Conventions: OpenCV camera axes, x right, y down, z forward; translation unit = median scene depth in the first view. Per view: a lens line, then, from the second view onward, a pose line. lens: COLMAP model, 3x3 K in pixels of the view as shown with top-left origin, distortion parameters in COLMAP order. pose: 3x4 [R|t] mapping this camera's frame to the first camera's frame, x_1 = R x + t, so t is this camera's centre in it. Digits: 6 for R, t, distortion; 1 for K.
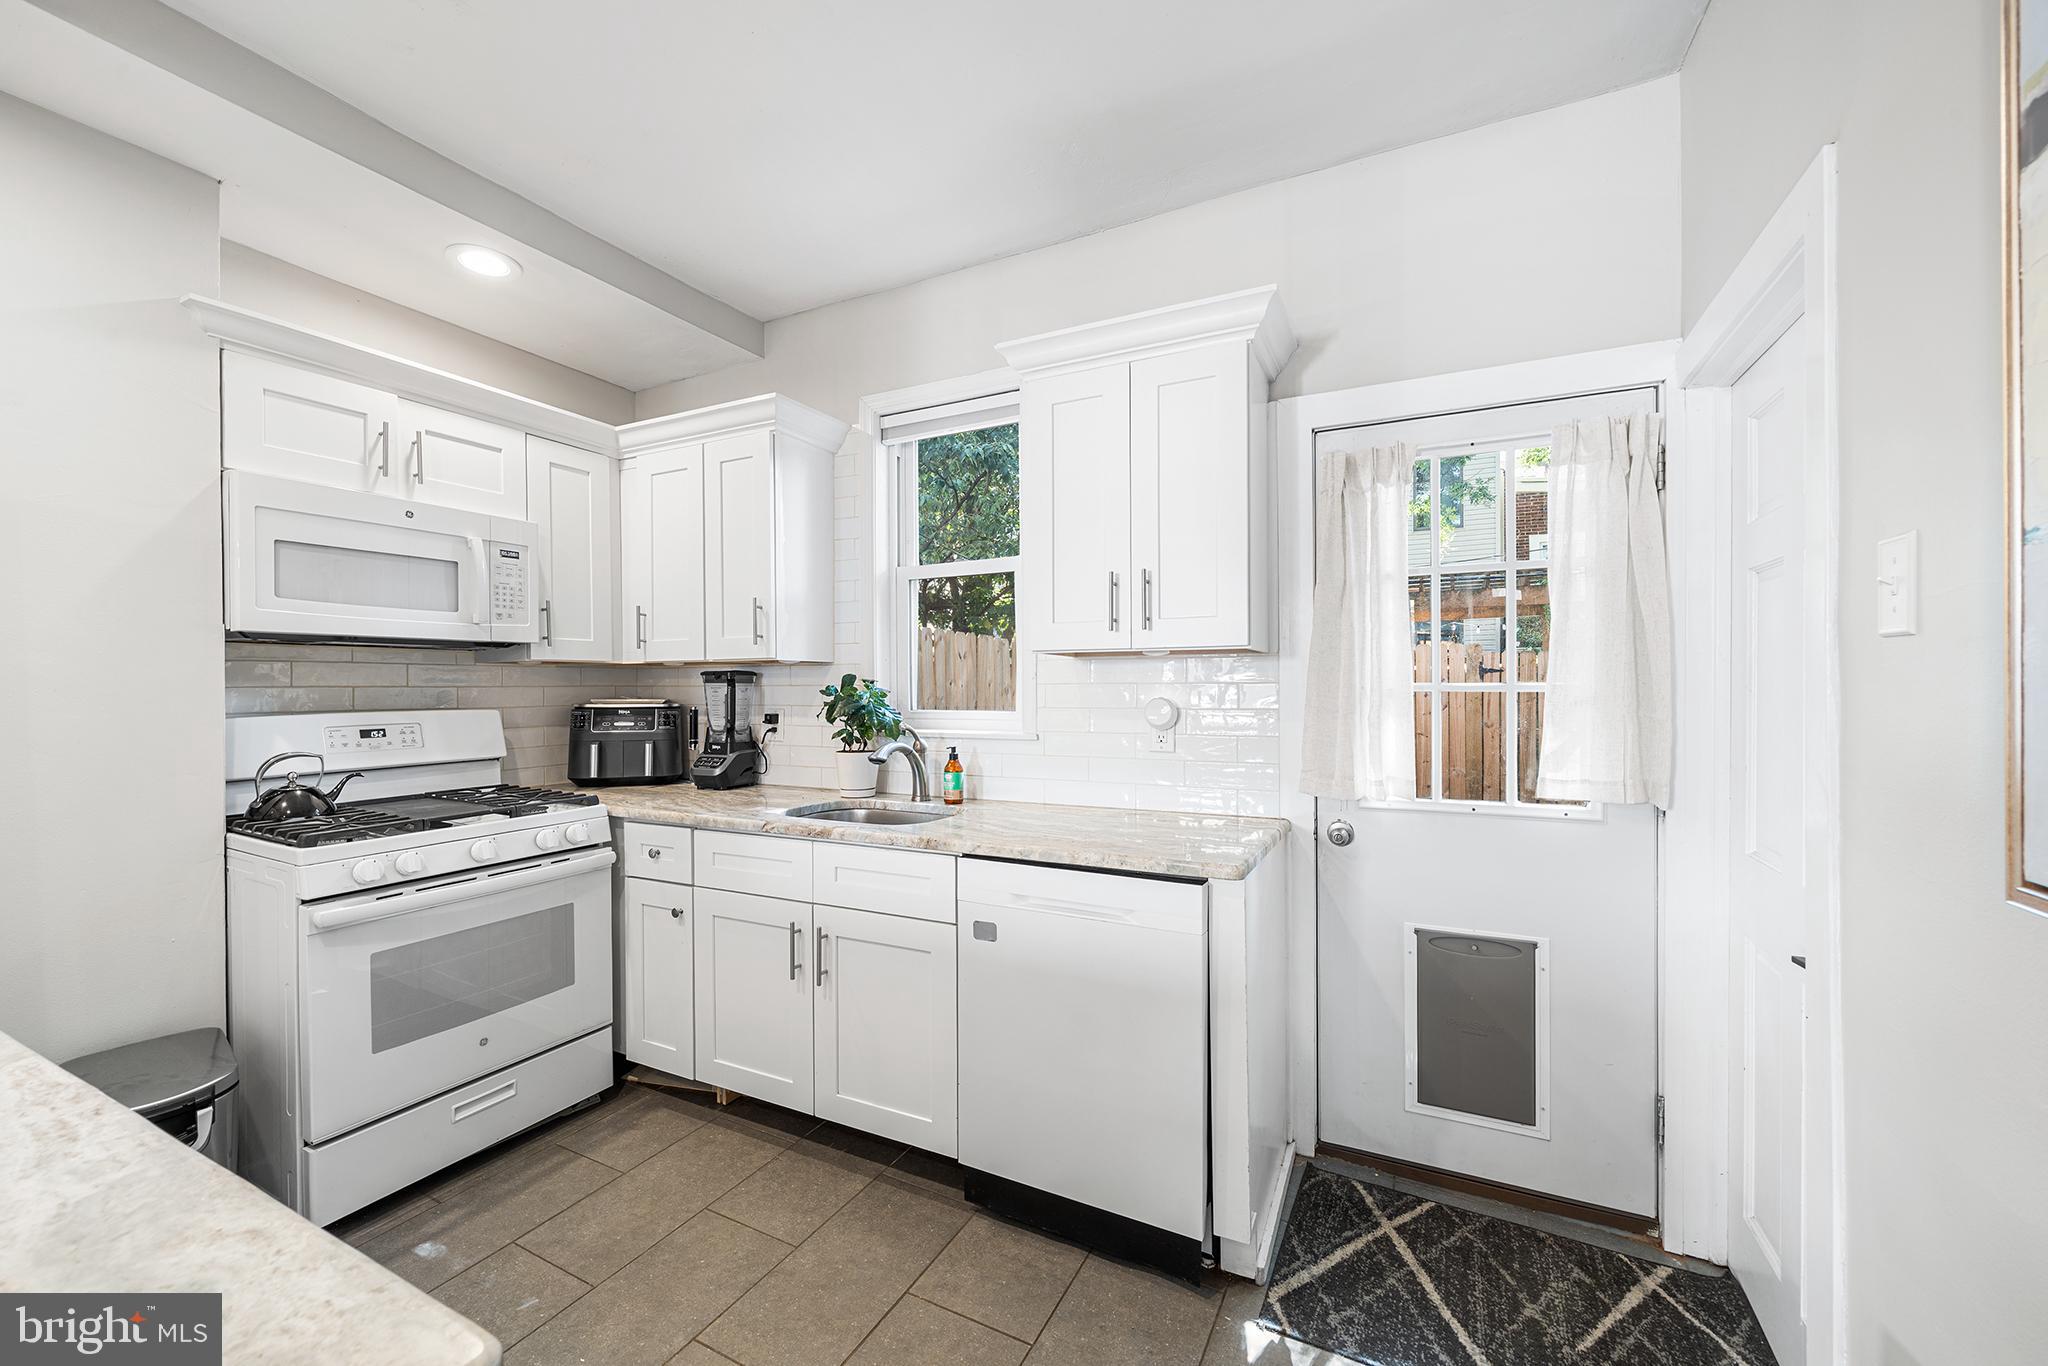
lens RADIAL K [[787.4, 0, 1023.6], [0, 787.4, 689.2], [0, 0, 1]] dist [0.002239, 0.000268]
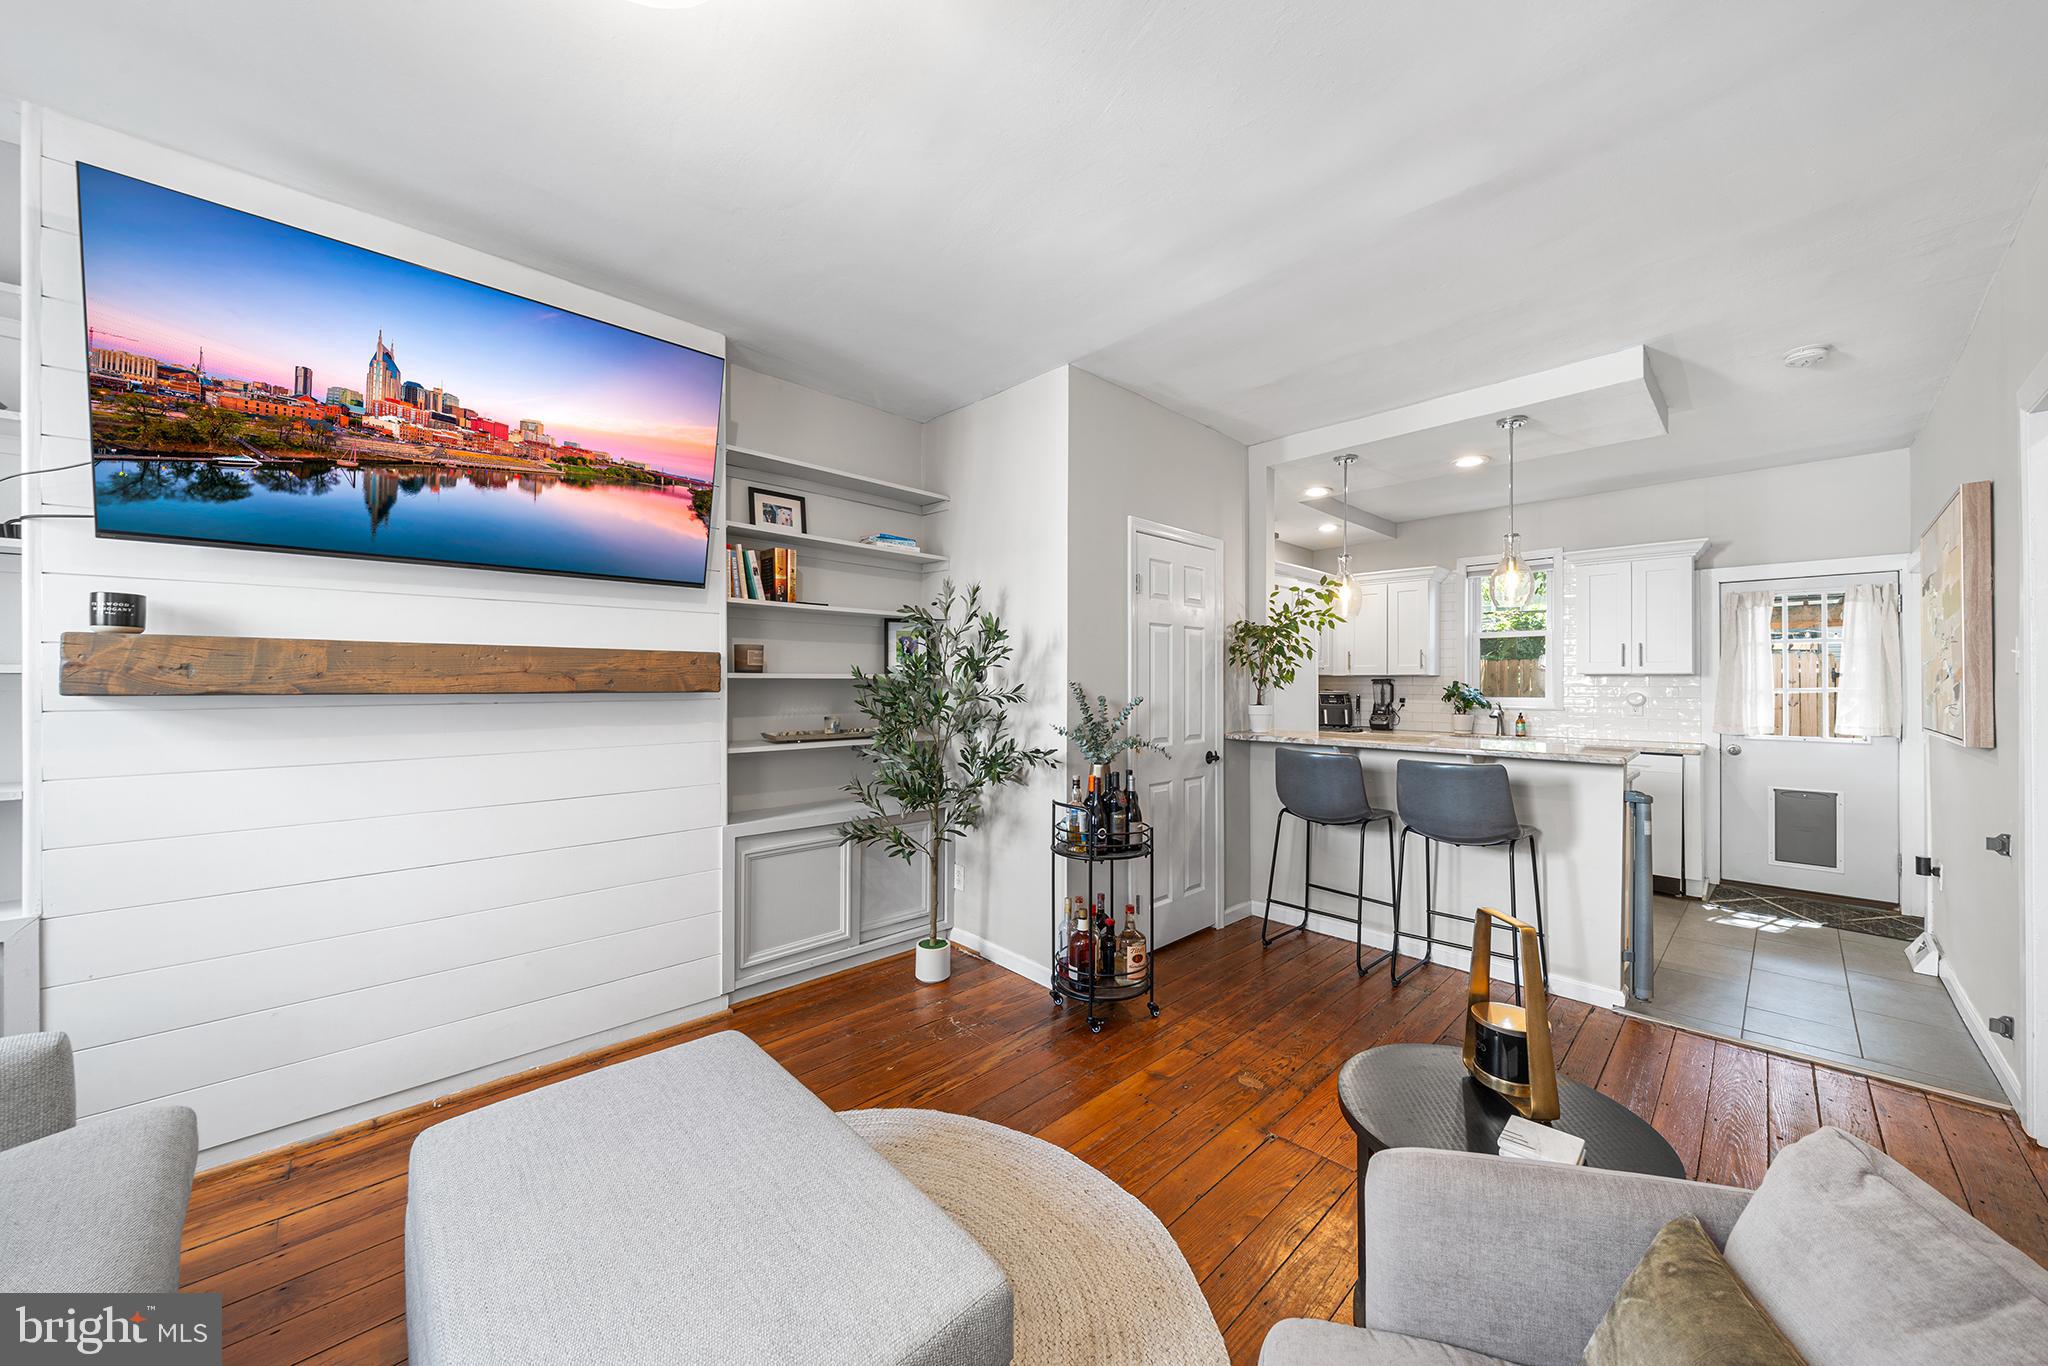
lens RADIAL K [[722.2, 0, 1016.7], [0, 722.2, 682.0], [0, 0, 1]] dist [-0.001326, -0.000075]
pose [[0.944829, 0.006487, -0.327499, -0.858413], [-0.007924, 0.999964, -0.003055, -0.000523], [0.327468, 0.005482, 0.944846, -1.631951]]
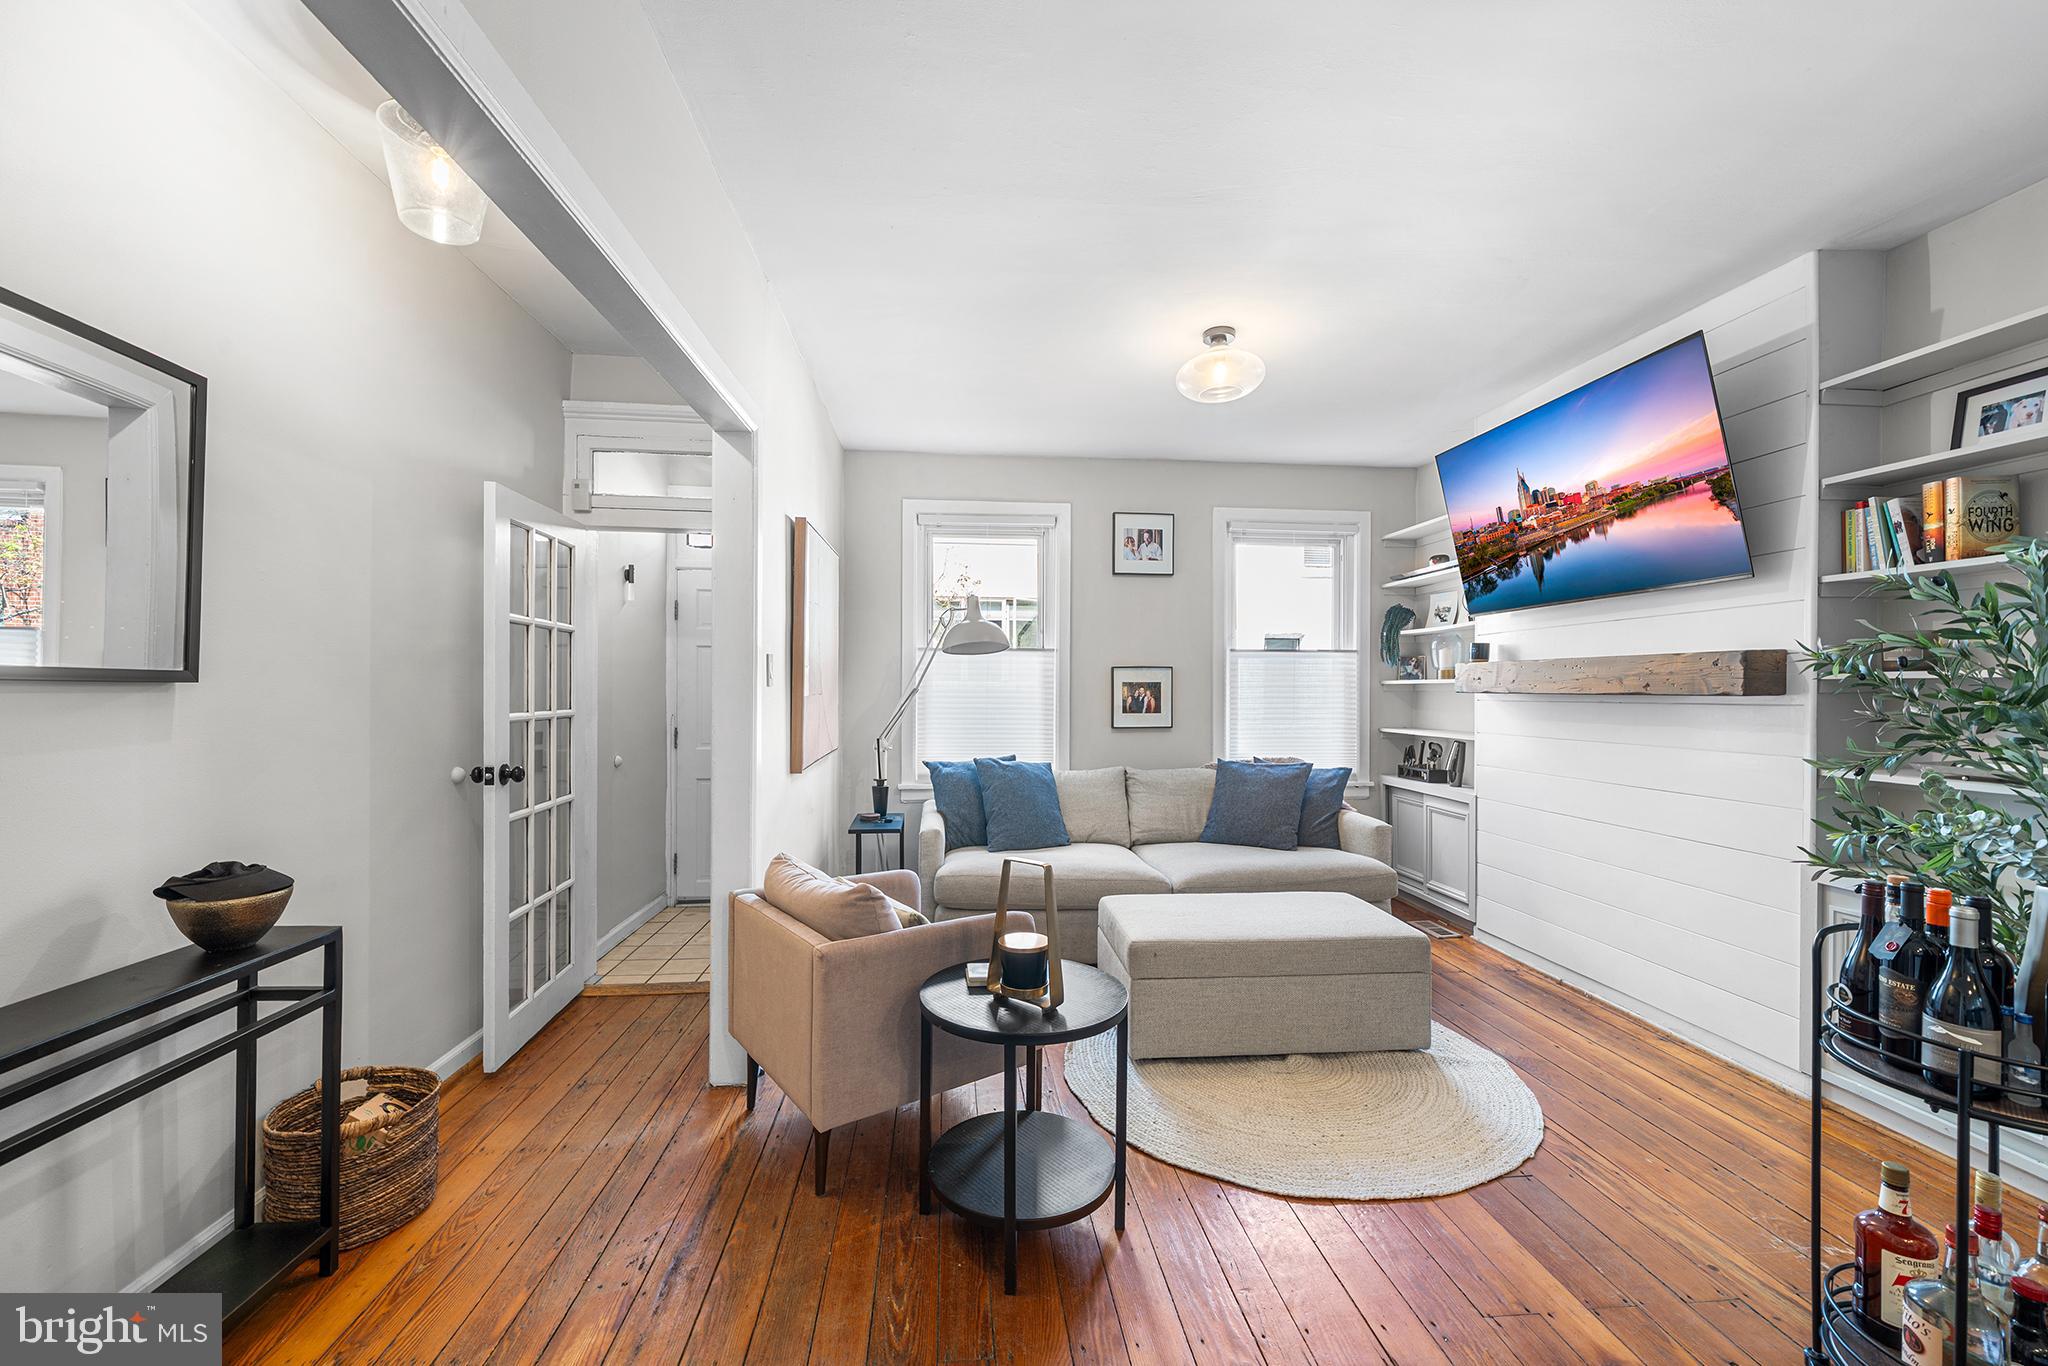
lens RADIAL K [[794.5, 0, 1021.6], [0, 794.5, 689.7], [0, 0, 1]] dist [-0.001455, 0.000103]
pose [[-0.843691, -0.000364, -0.536829, -0.247009], [-0.002713, 0.999990, 0.003587, 0.005658], [0.536822, 0.004482, -0.843683, -0.307137]]
